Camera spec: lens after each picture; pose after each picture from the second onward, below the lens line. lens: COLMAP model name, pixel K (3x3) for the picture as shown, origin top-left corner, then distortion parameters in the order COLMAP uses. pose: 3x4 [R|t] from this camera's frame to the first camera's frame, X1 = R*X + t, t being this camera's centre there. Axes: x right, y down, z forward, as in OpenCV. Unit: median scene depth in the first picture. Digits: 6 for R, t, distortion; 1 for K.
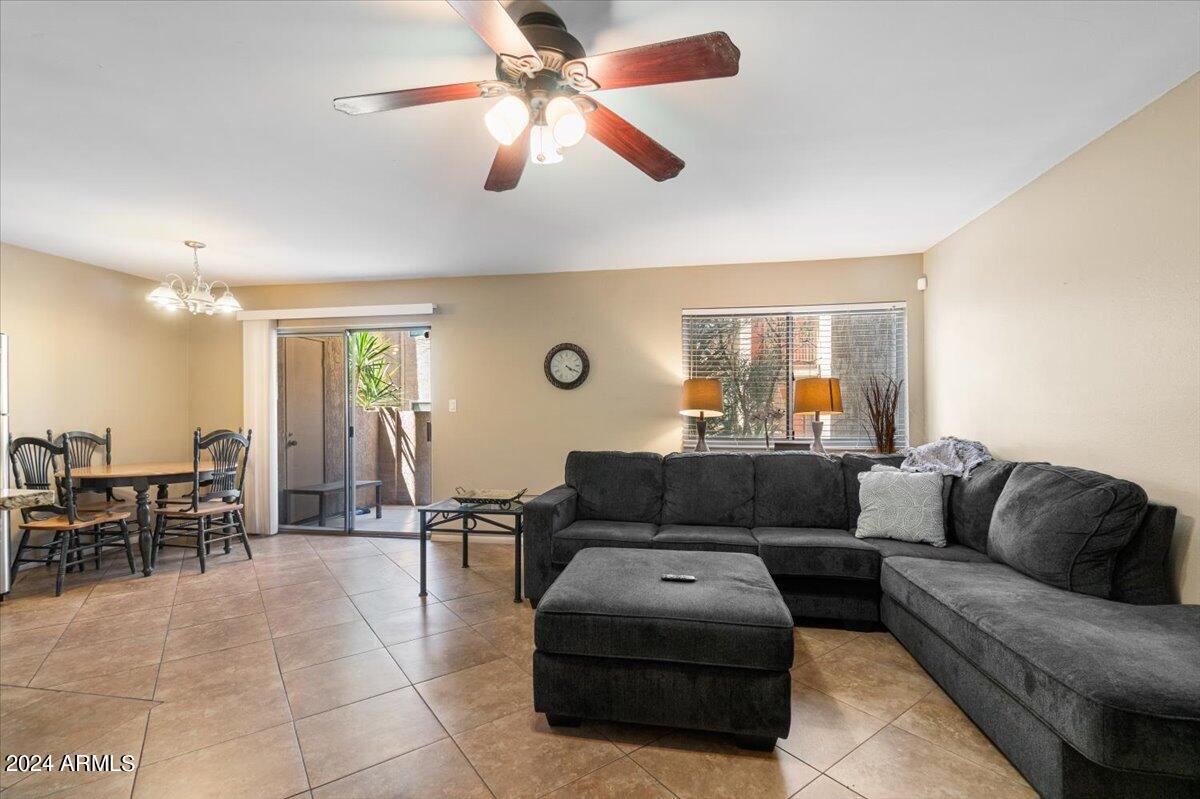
lens RADIAL K [[526.1, 0, 596.6], [0, 526.1, 416.7], [0, 0, 1]] dist [-0.006707, 0.000825]
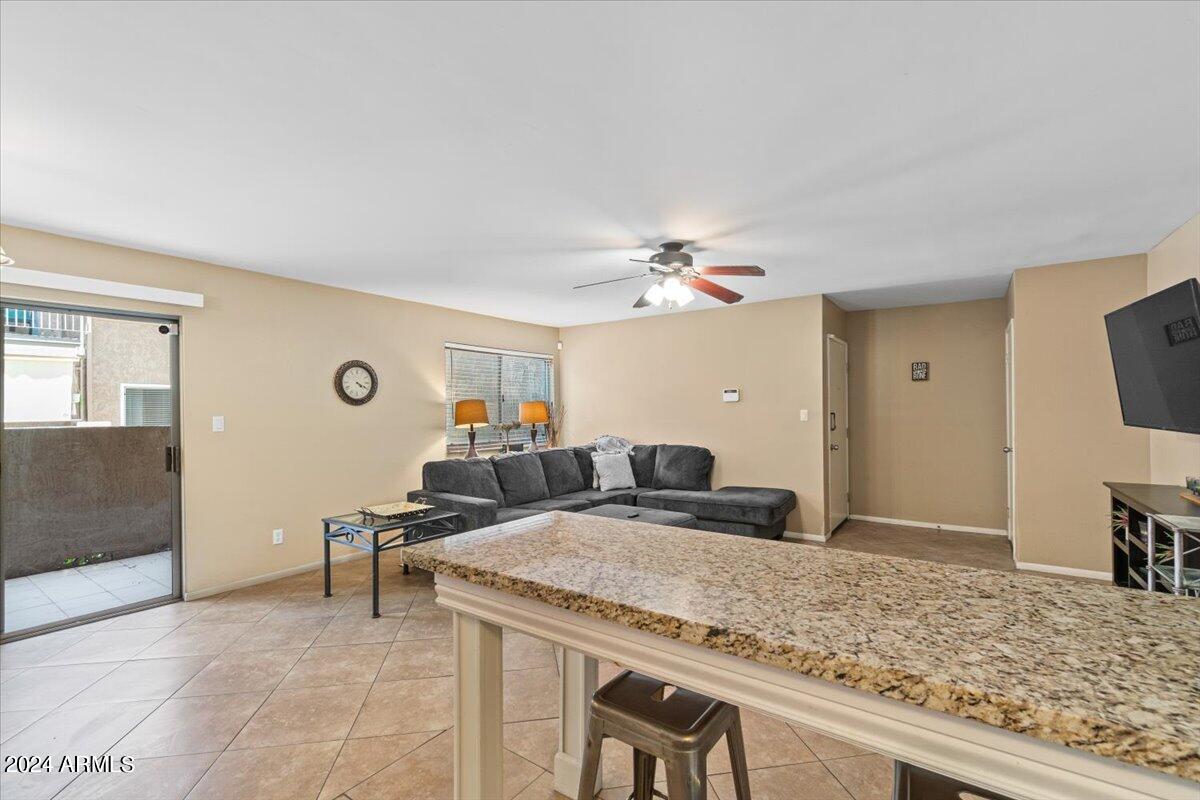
lens RADIAL K [[526.1, 0, 593.3], [0, 526.1, 410.7], [0, 0, 1]] dist [-0.006707, 0.000825]
pose [[0.442792, -0.001837, 0.896622, -0.951589], [0.013382, 0.999900, -0.004560, -0.038162], [-0.896524, 0.014018, 0.442773, 0.166568]]
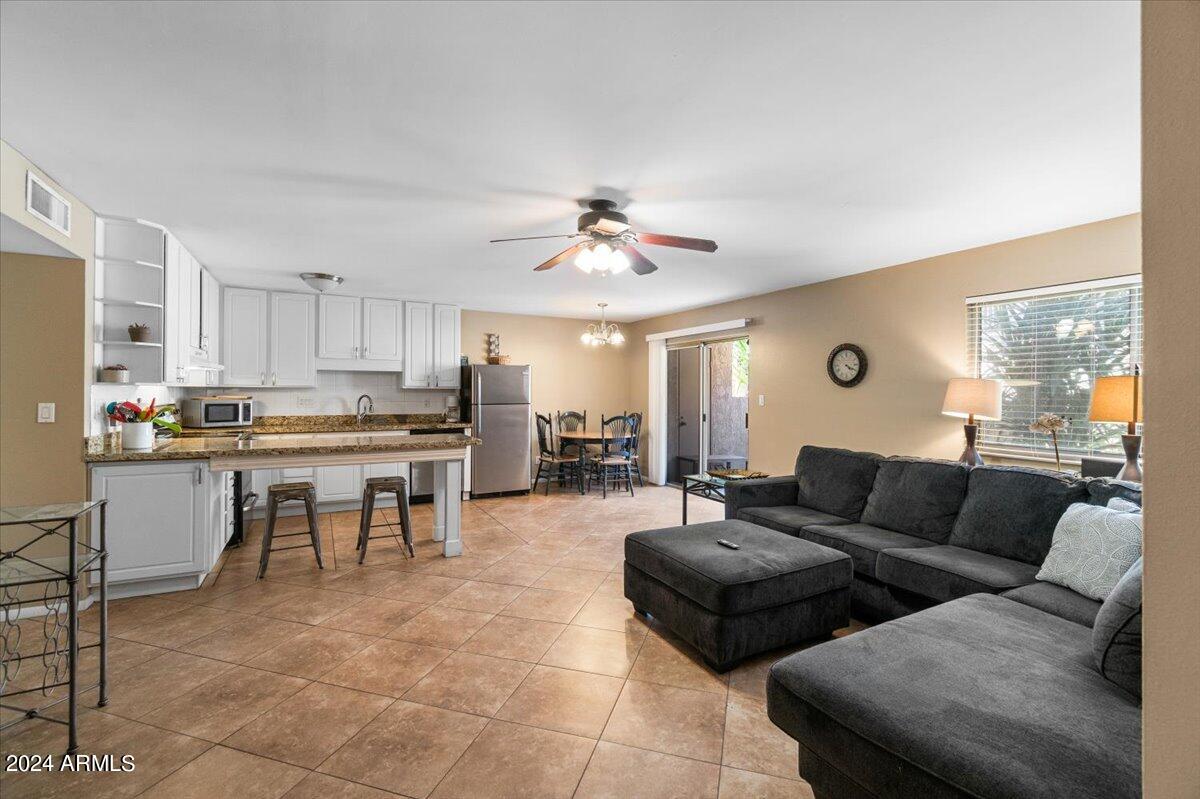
lens RADIAL K [[526.1, 0, 597.4], [0, 526.1, 393.0], [0, 0, 1]] dist [-0.006707, 0.000825]
pose [[0.602563, 0.006623, -0.798044, 0.596352], [-0.012266, 0.999924, -0.000964, -0.041202], [0.797977, 0.010370, 0.602599, -0.039700]]
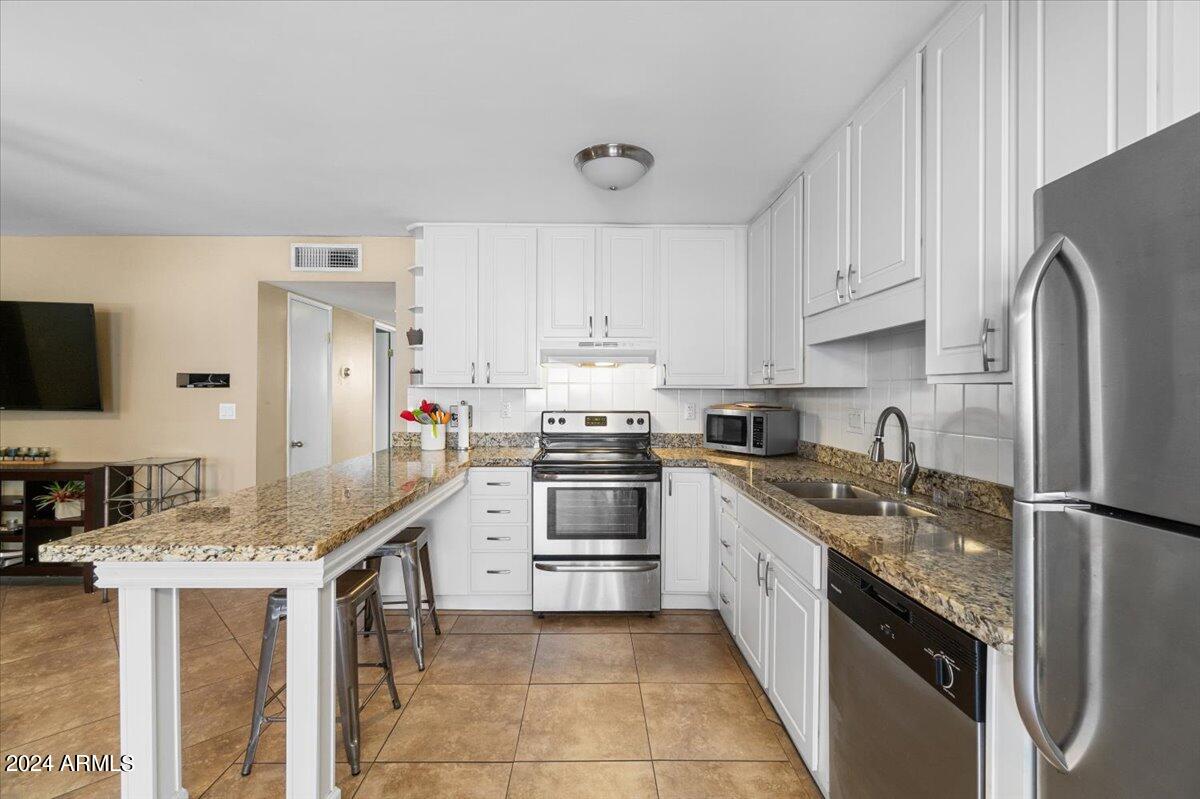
lens RADIAL K [[526.1, 0, 598.3], [0, 526.1, 393.2], [0, 0, 1]] dist [-0.006707, 0.000825]
pose [[-0.986546, -0.004381, -0.163423, -0.780090], [-0.005713, 0.999954, 0.007686, -0.043764], [0.163382, 0.008516, -0.986526, 0.852848]]
